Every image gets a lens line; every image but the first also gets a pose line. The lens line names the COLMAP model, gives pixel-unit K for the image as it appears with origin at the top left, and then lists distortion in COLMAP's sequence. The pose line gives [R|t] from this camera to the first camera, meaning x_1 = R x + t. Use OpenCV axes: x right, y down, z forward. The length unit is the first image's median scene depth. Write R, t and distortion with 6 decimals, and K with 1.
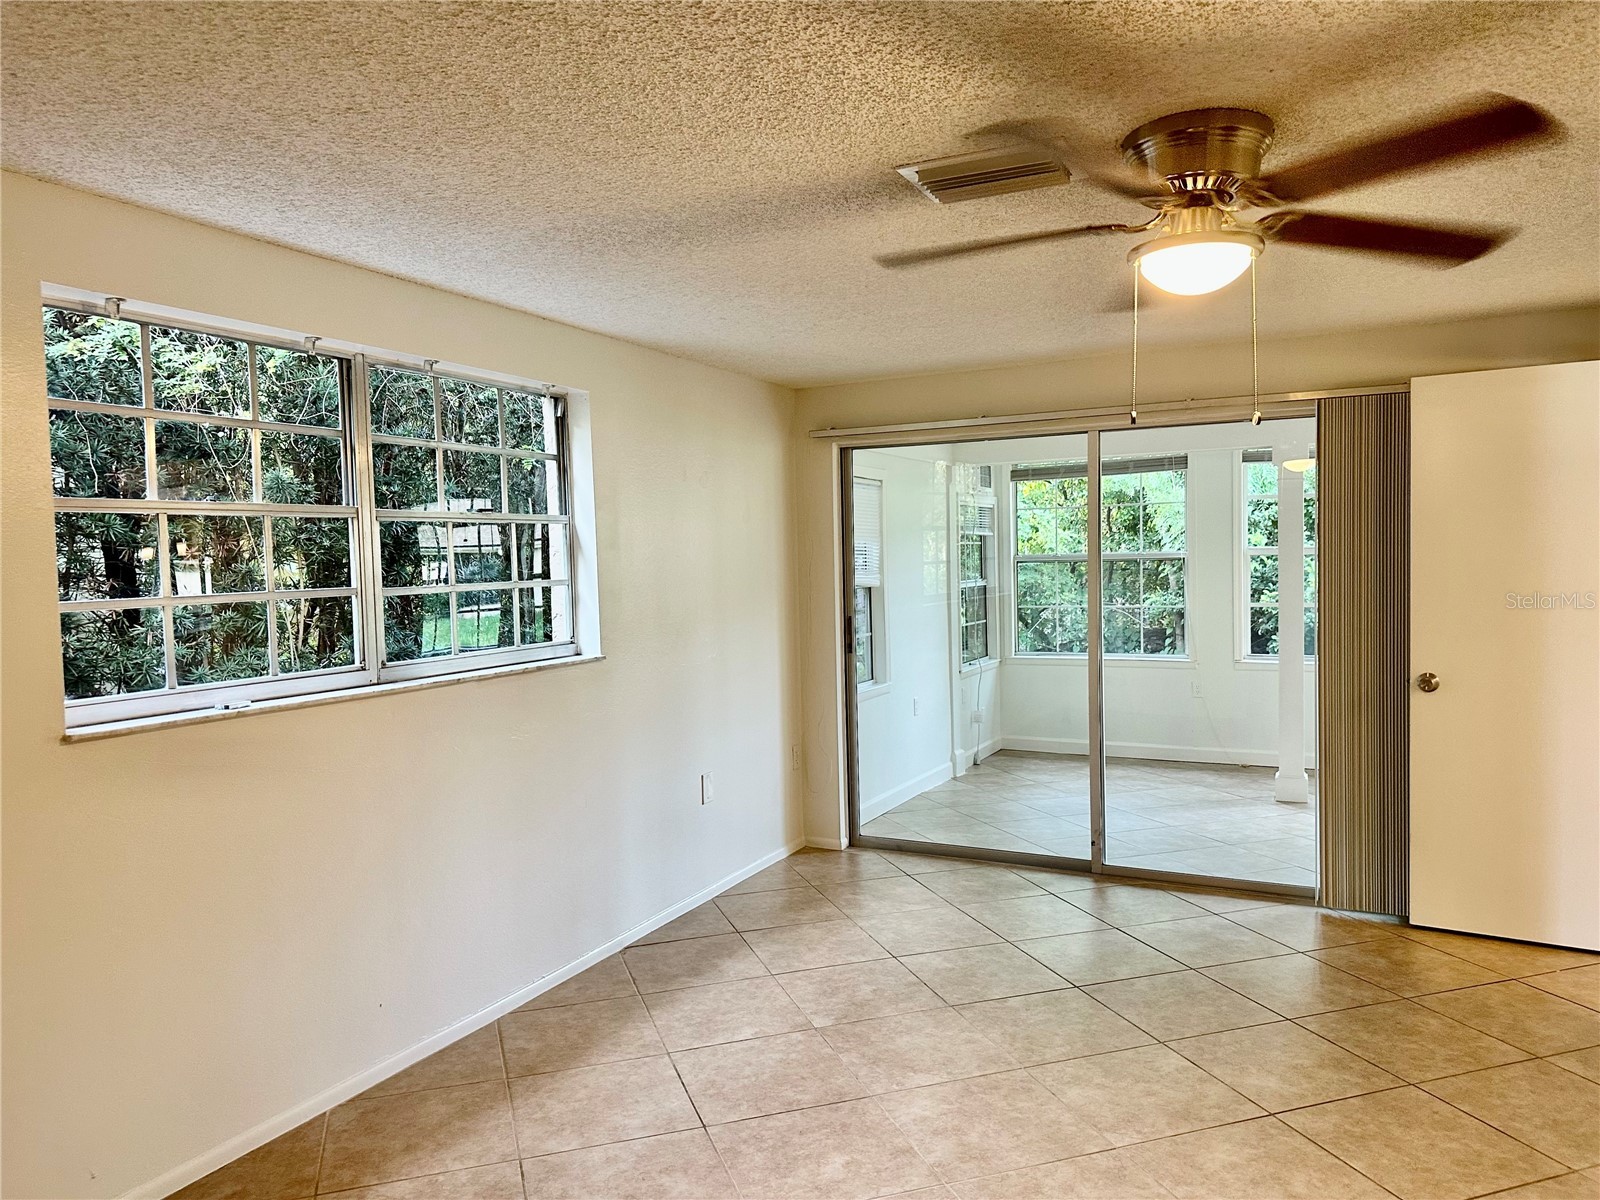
lens RADIAL K [[1146.1, 0, 810.9], [0, 1146.1, 602.1], [0, 0, 1]] dist [0.095103, -0.087528]
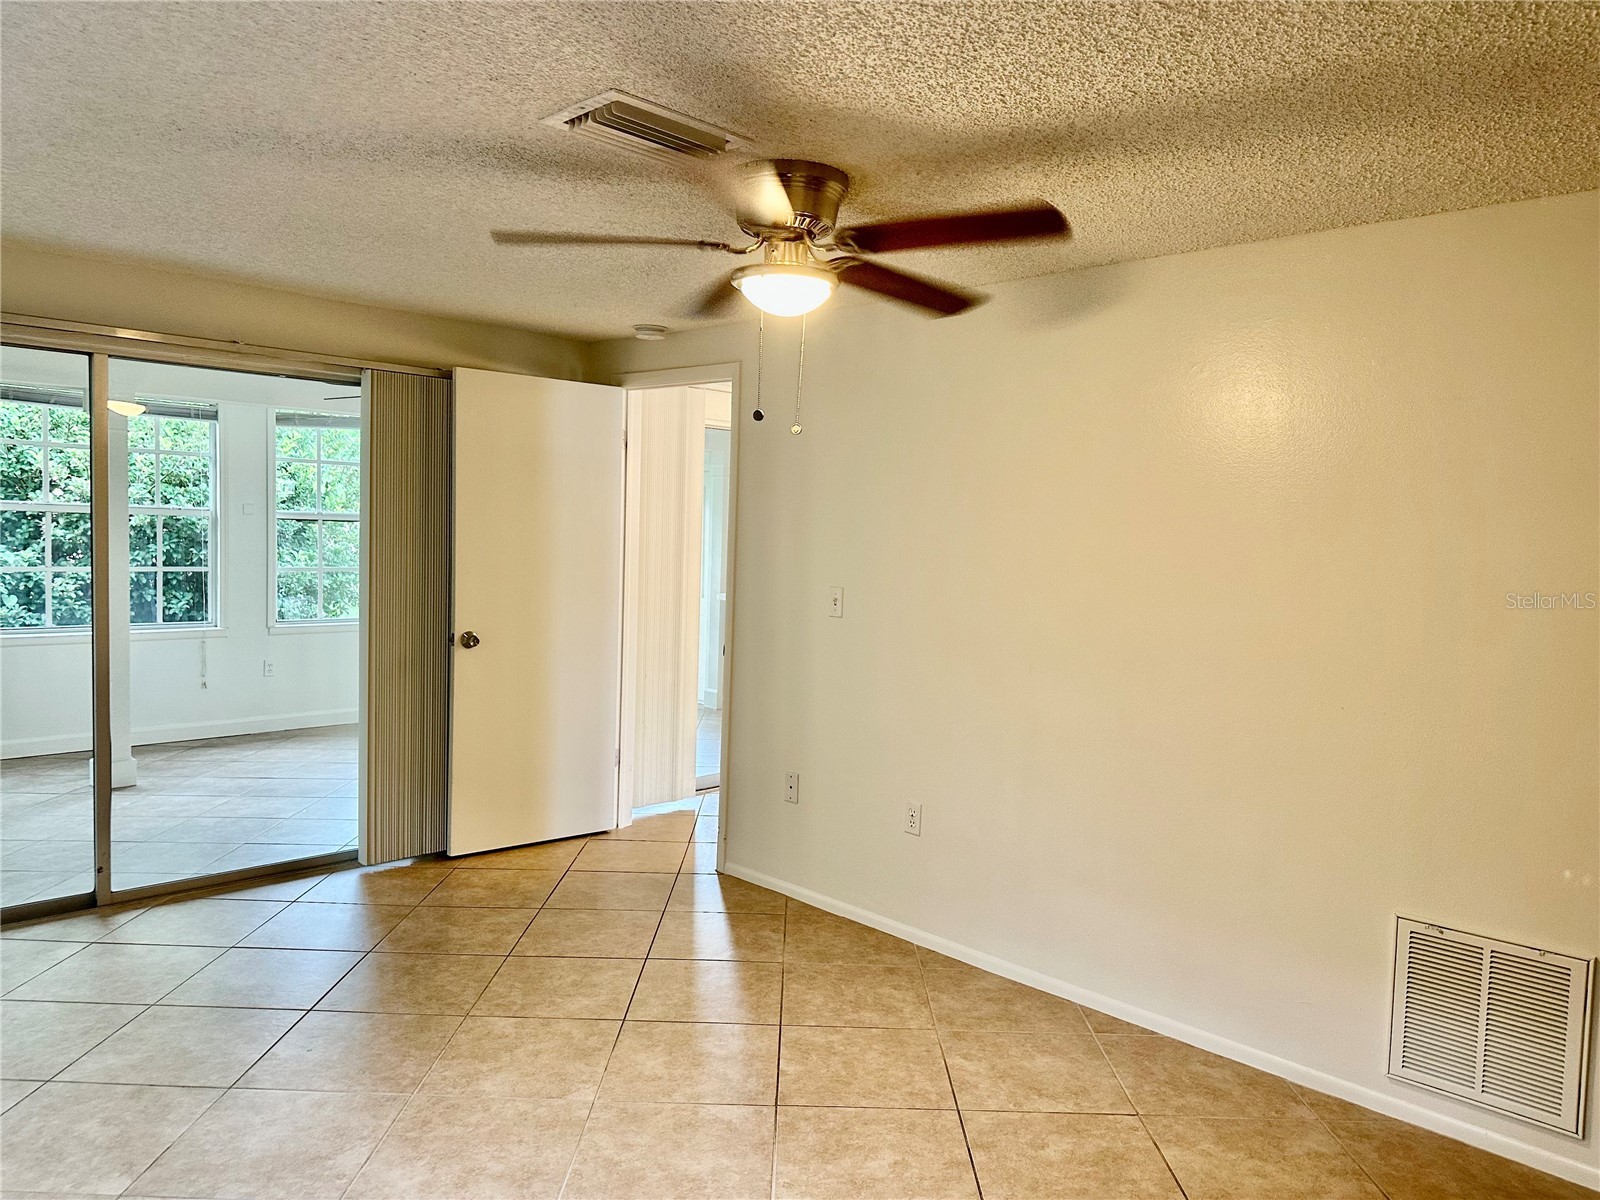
lens RADIAL K [[1122.6, 0, 801.8], [0, 1122.6, 599.2], [0, 0, 1]] dist [0.076371, -0.082336]
pose [[0.337995, -0.028935, 0.940703, -0.391904], [0.003281, 0.999557, 0.029566, -0.001646], [-0.941142, -0.006906, 0.337940, 0.322375]]
